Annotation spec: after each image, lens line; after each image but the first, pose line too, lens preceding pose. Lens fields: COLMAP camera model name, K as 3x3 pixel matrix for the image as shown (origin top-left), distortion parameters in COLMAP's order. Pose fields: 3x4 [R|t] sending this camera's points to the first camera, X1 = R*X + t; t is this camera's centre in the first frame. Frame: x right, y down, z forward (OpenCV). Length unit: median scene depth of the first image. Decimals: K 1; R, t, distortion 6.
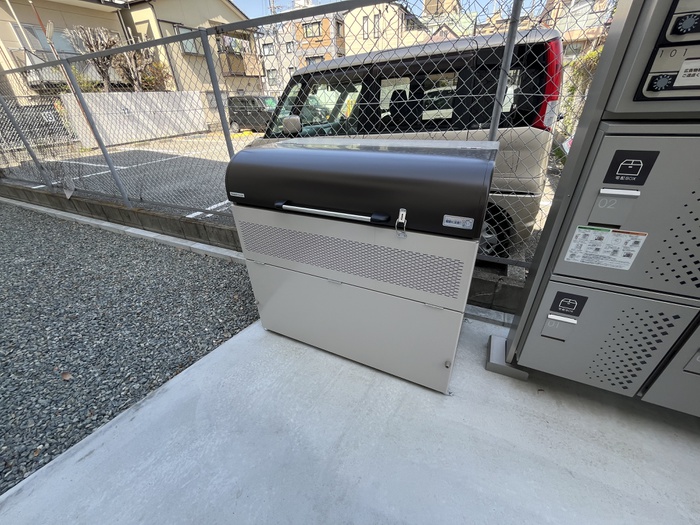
lens RADIAL K [[282.8, 0, 348.2], [0, 282.8, 261.8], [0, 0, 1]] dist [-0.001837, -0.000407]
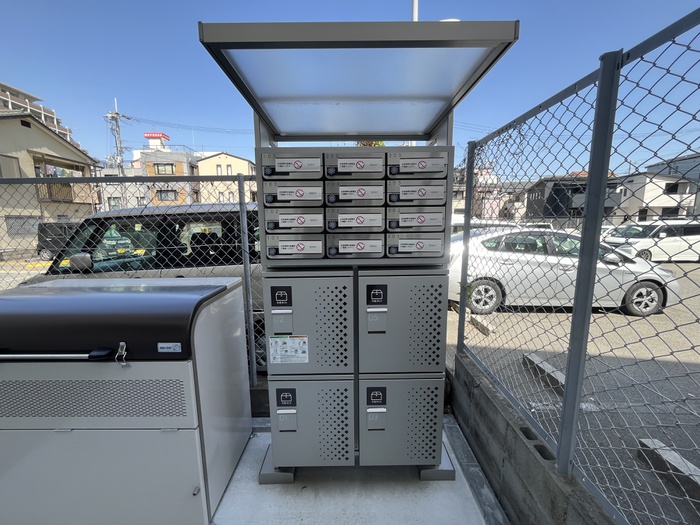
lens RADIAL K [[282.8, 0, 348.2], [0, 282.8, 261.8], [0, 0, 1]] dist [-0.001837, -0.000407]
pose [[0.898781, -0.029713, 0.437390, 0.492816], [0.198134, 0.917523, -0.344810, 0.083614], [-0.391070, 0.396571, 0.830540, -0.411047]]
